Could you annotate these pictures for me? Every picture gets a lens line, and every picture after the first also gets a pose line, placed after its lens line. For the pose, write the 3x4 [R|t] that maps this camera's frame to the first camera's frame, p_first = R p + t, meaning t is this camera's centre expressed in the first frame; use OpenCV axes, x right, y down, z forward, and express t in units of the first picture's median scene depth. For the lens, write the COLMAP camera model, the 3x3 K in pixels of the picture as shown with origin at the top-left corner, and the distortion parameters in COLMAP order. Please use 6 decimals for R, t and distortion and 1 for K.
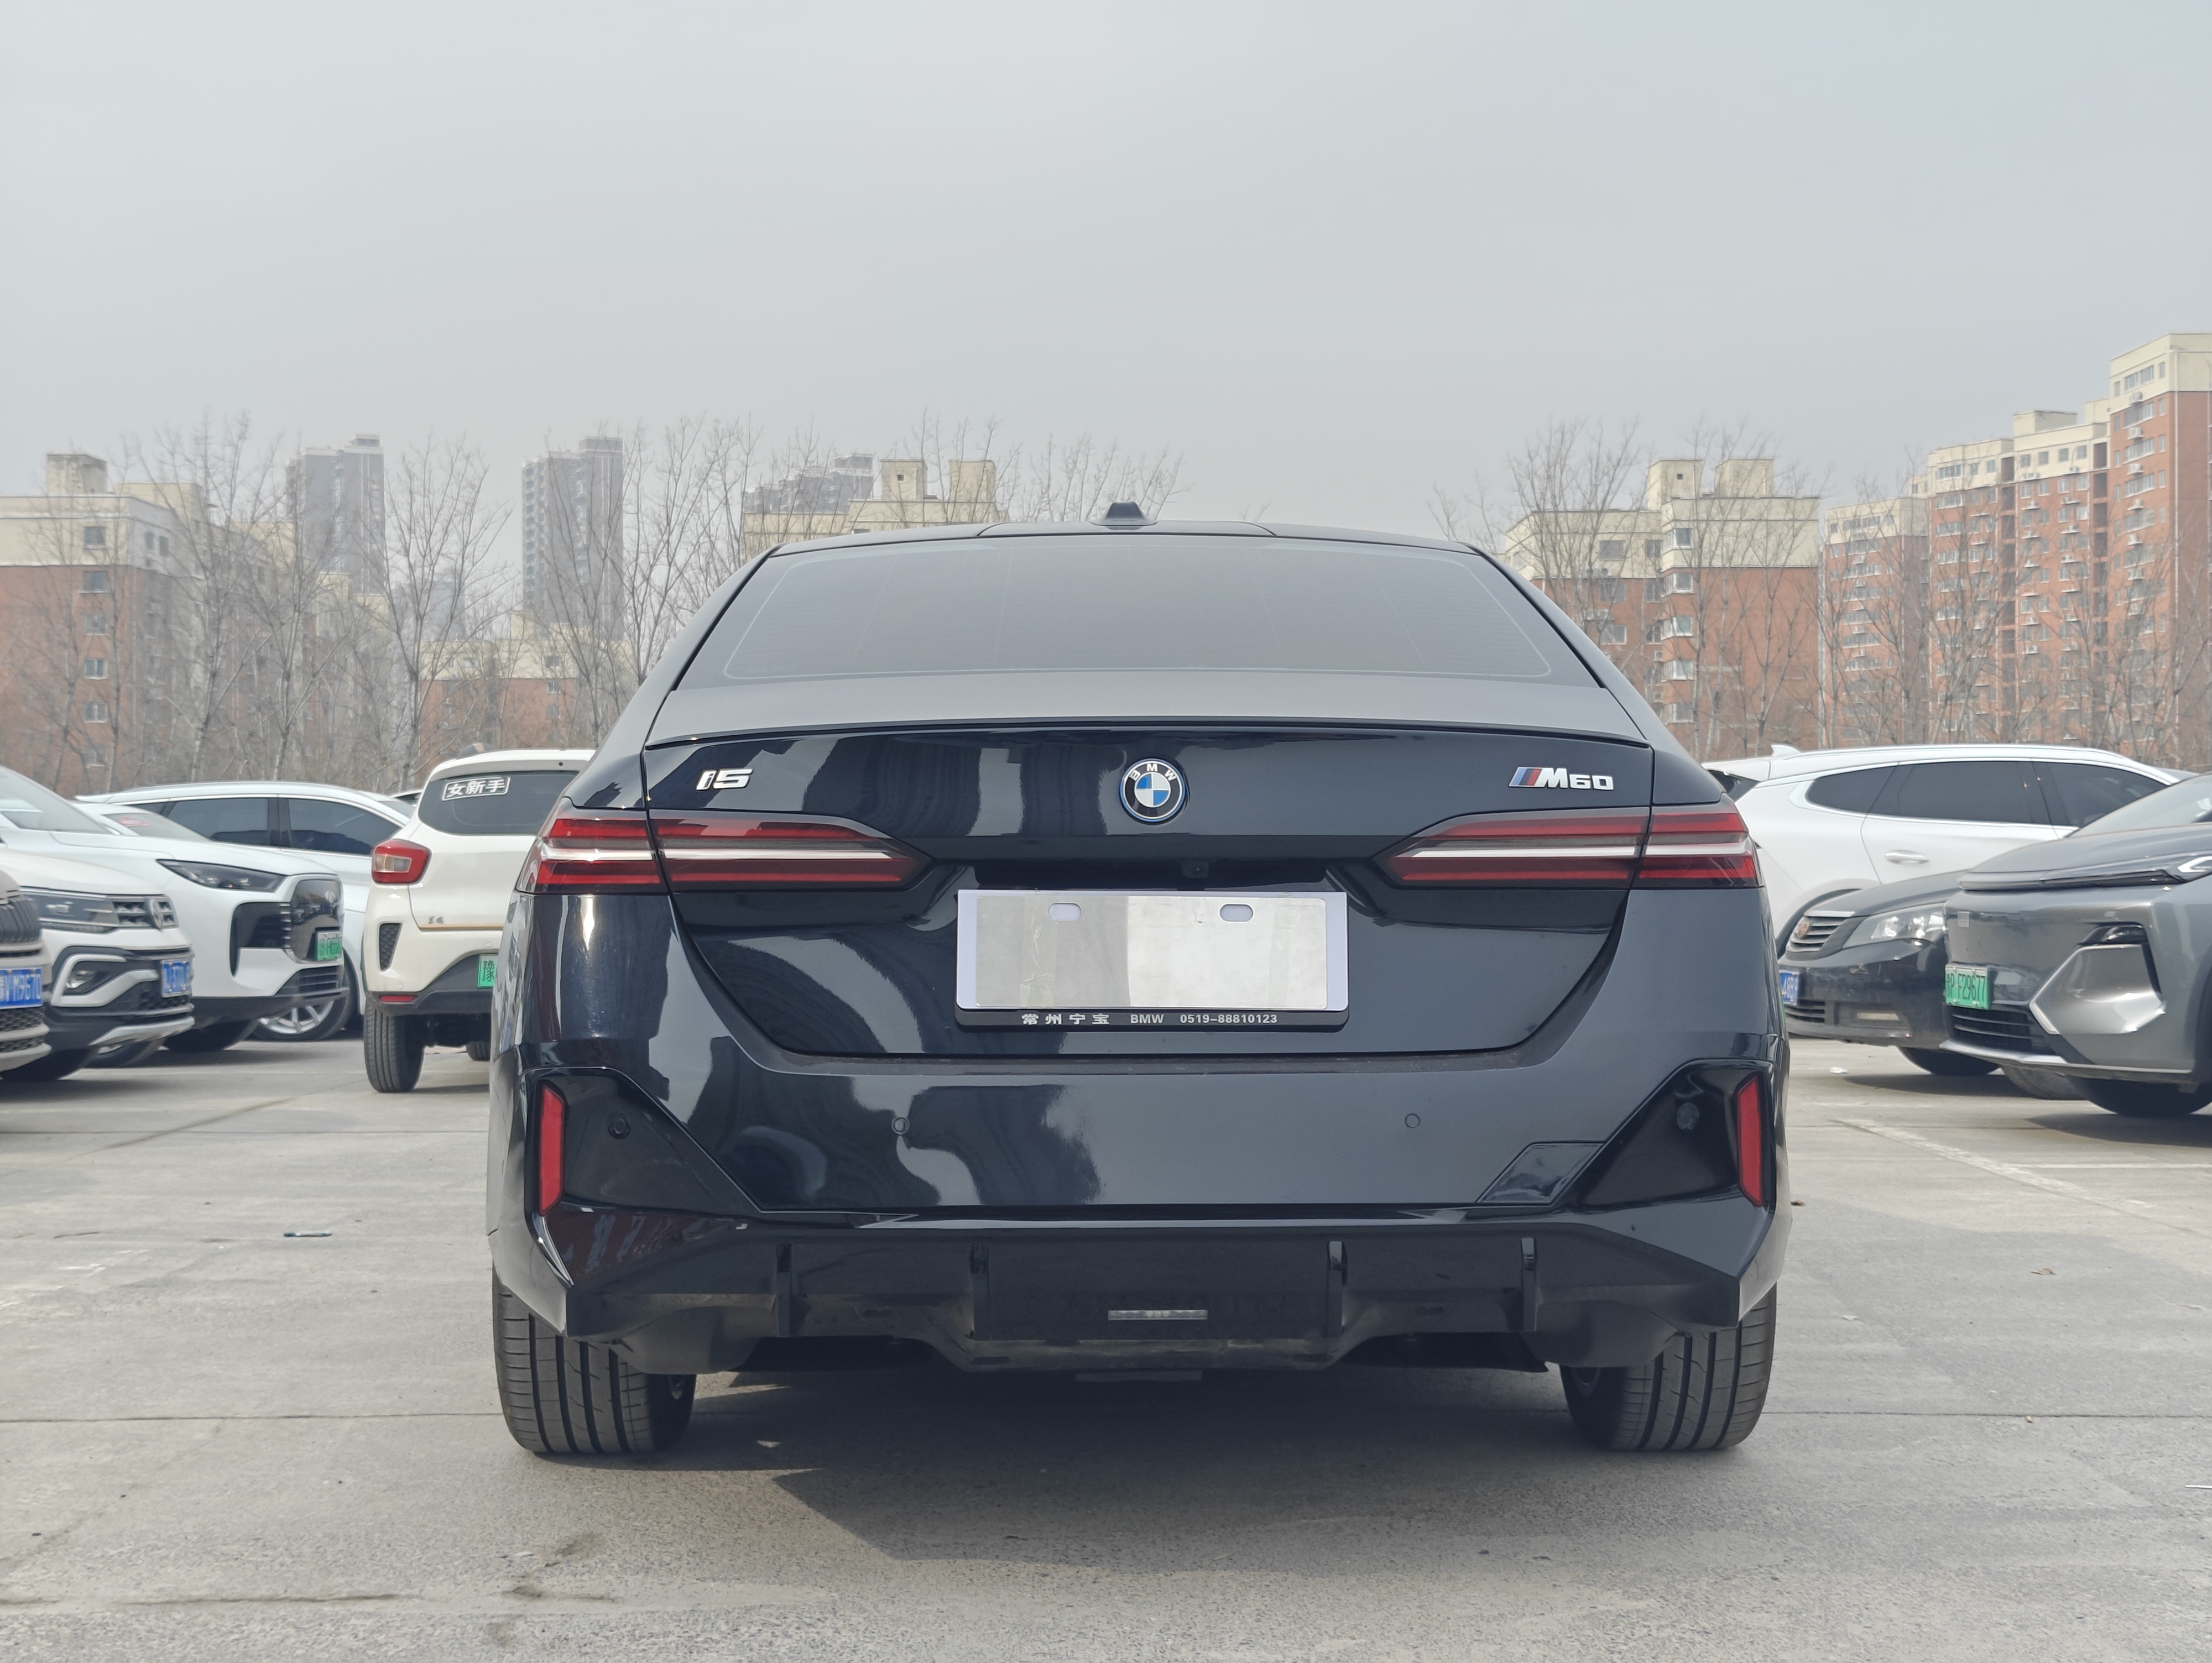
lens RADIAL K [[3122.3, 0, 1106.0], [0, 3122.3, 831.5], [0, 0, 1]] dist [0.182503, -0.903955]
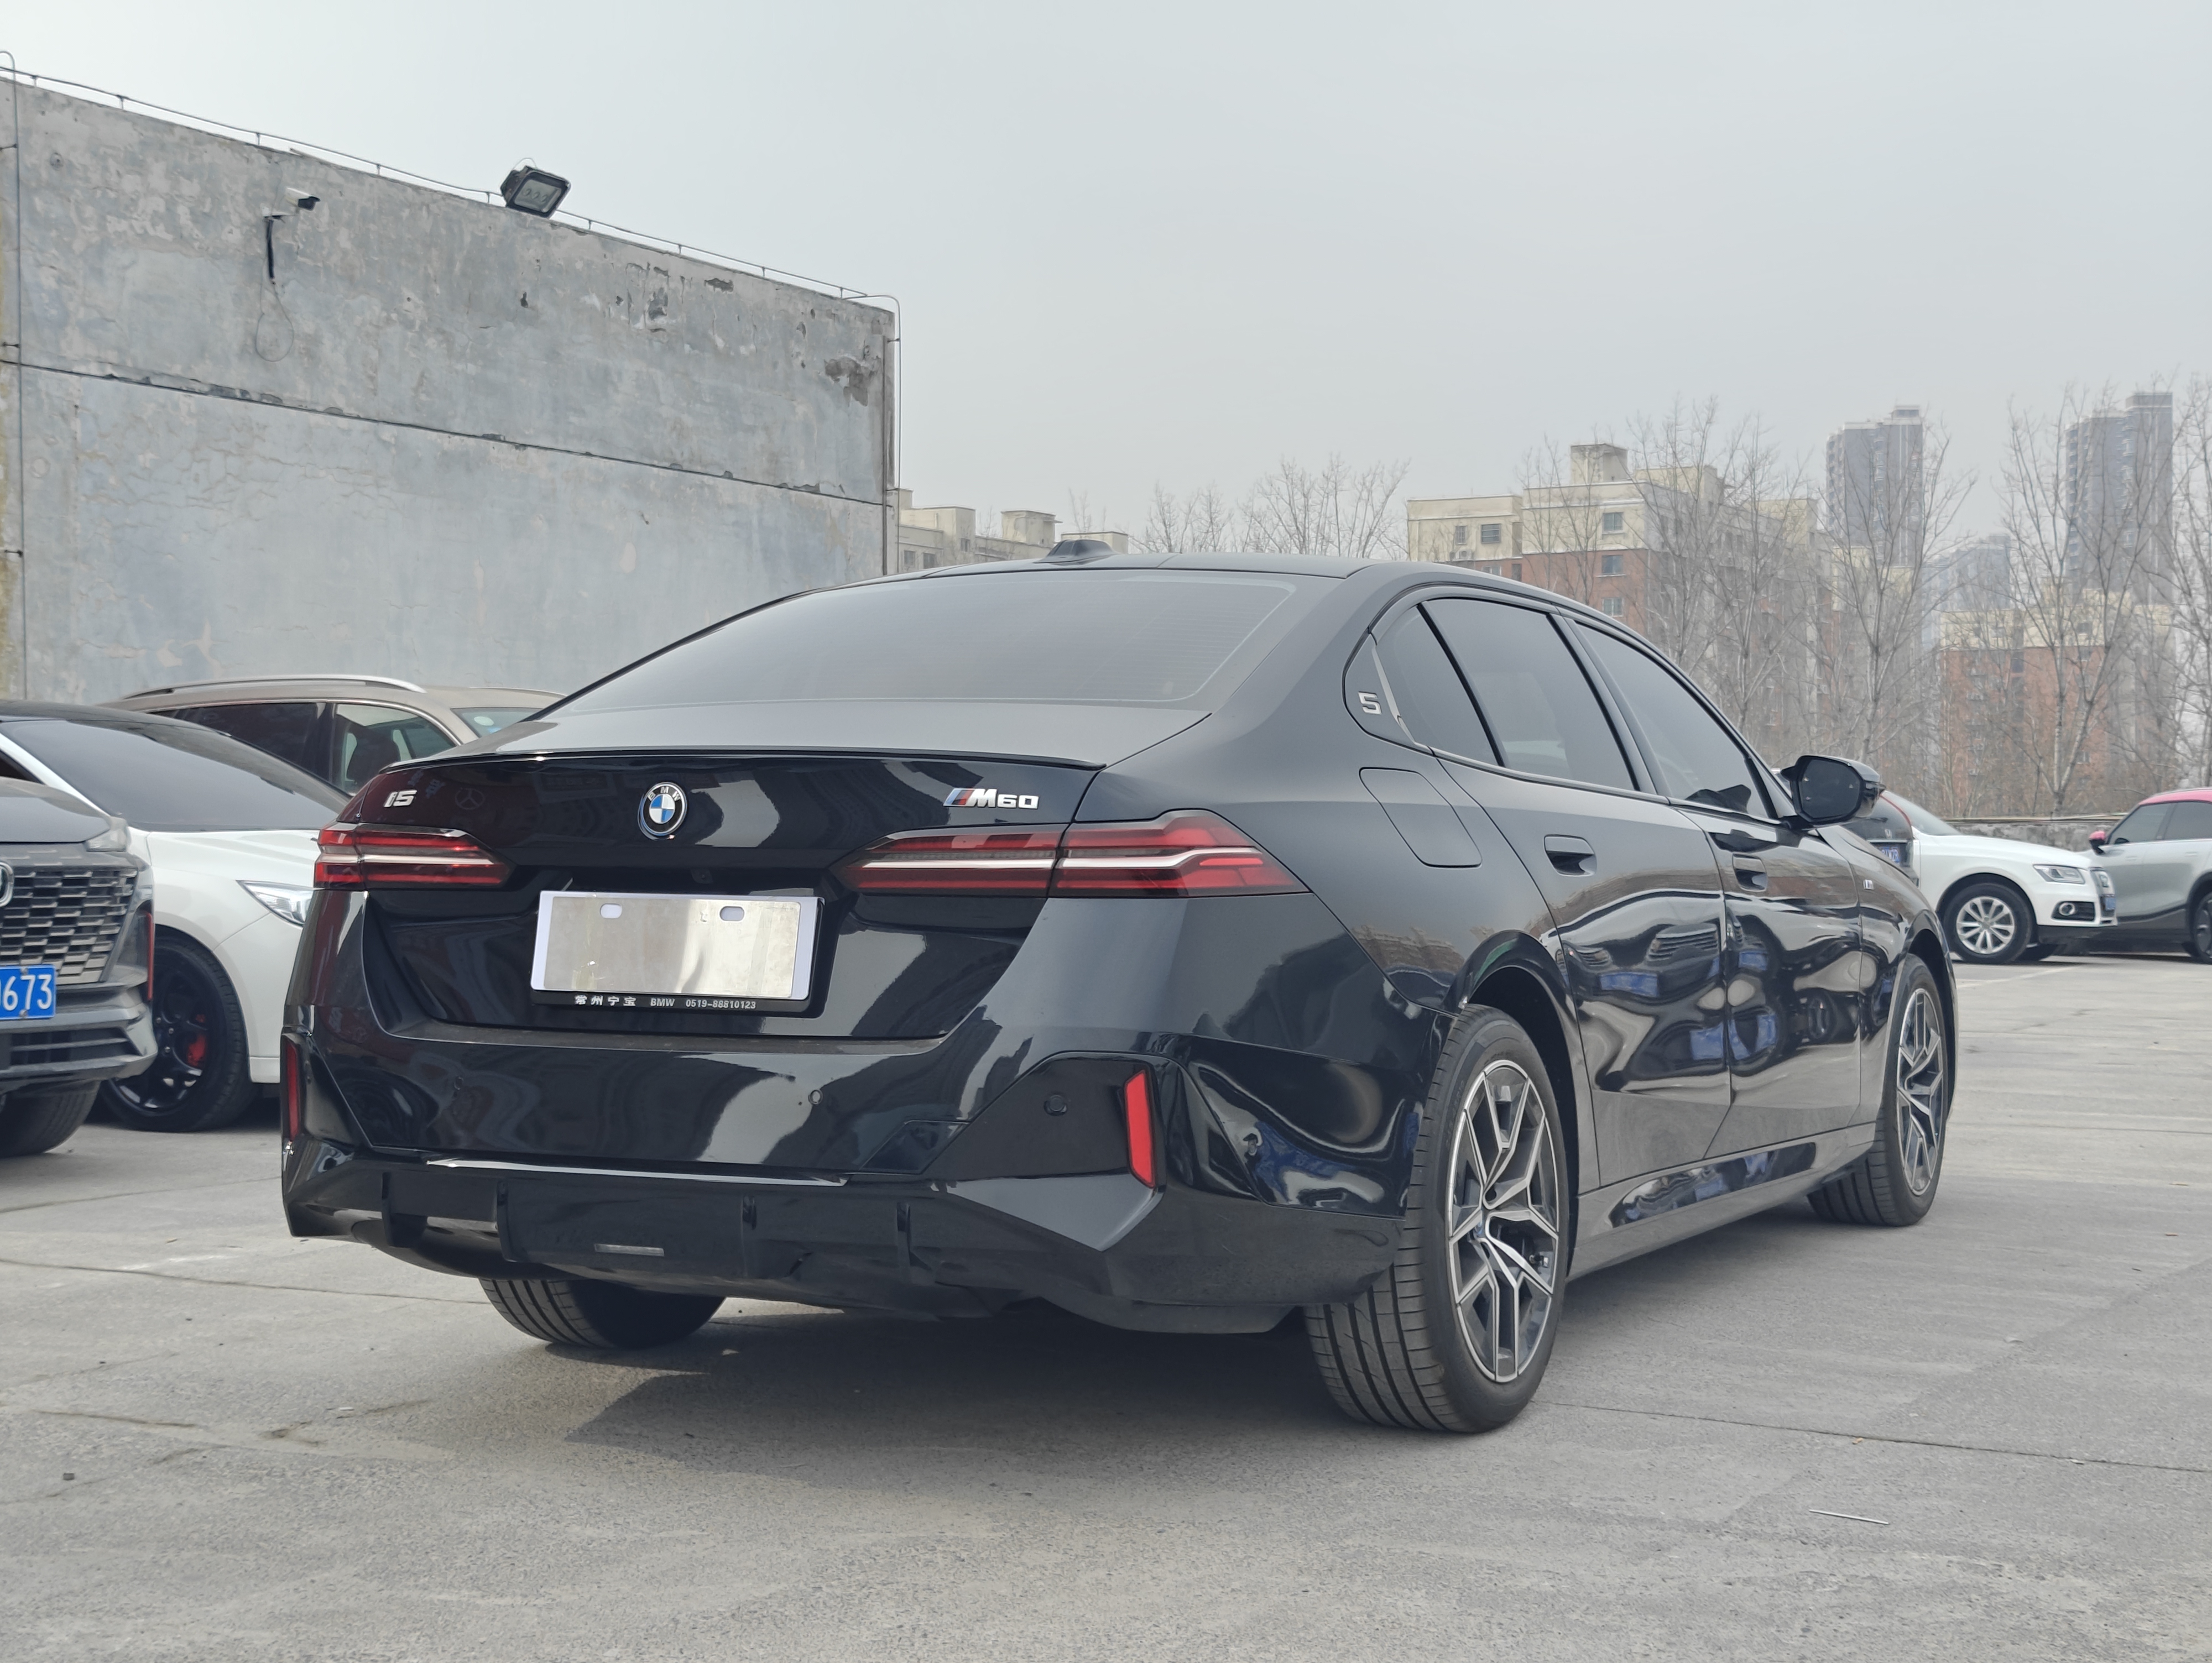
lens RADIAL K [[3122.3, 0, 1106.0], [0, 3122.3, 831.5], [0, 0, 1]] dist [0.182503, -0.903955]
pose [[0.881471, 0.004076, -0.472220, 0.707173], [0.000202, 0.999959, 0.009009, -0.014985], [0.472237, -0.008037, 0.881435, 0.034475]]
